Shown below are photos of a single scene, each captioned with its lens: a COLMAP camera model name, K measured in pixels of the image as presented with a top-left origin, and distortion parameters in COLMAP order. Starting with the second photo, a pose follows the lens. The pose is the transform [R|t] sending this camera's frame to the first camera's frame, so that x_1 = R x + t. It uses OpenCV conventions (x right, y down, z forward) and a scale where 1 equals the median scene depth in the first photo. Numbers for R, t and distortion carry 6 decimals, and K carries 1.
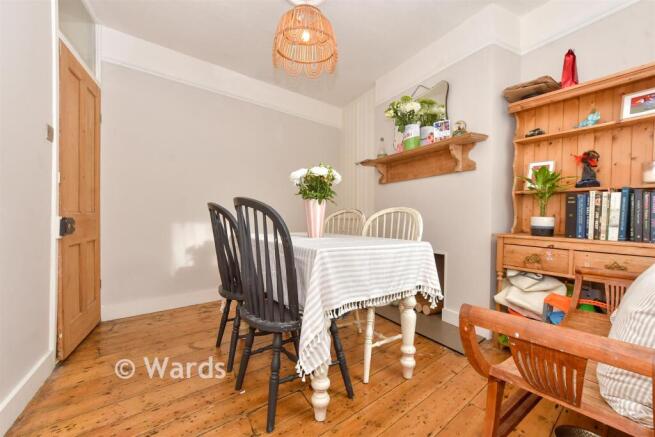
lens RADIAL K [[295.0, 0, 327.5], [0, 295.0, 218.5], [0, 0, 1]] dist [0.002141, 0.000684]
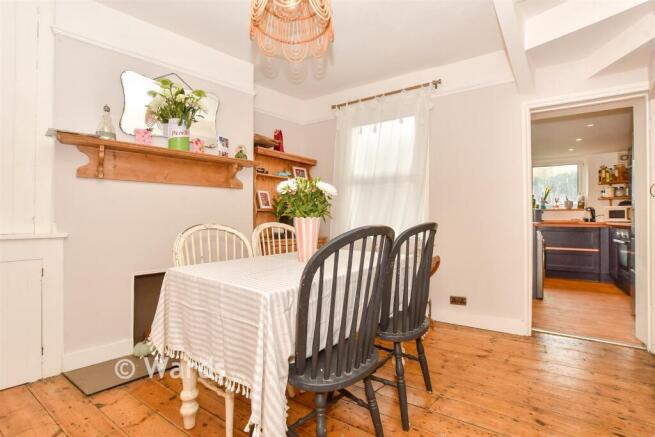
lens RADIAL K [[295.0, 0, 327.5], [0, 295.0, 218.5], [0, 0, 1]] dist [0.002141, 0.000684]
pose [[-0.295334, -0.005086, 0.955381, -0.756310], [0.010819, 0.999904, 0.008667, -0.052206], [-0.955333, 0.012896, -0.295250, 1.029307]]
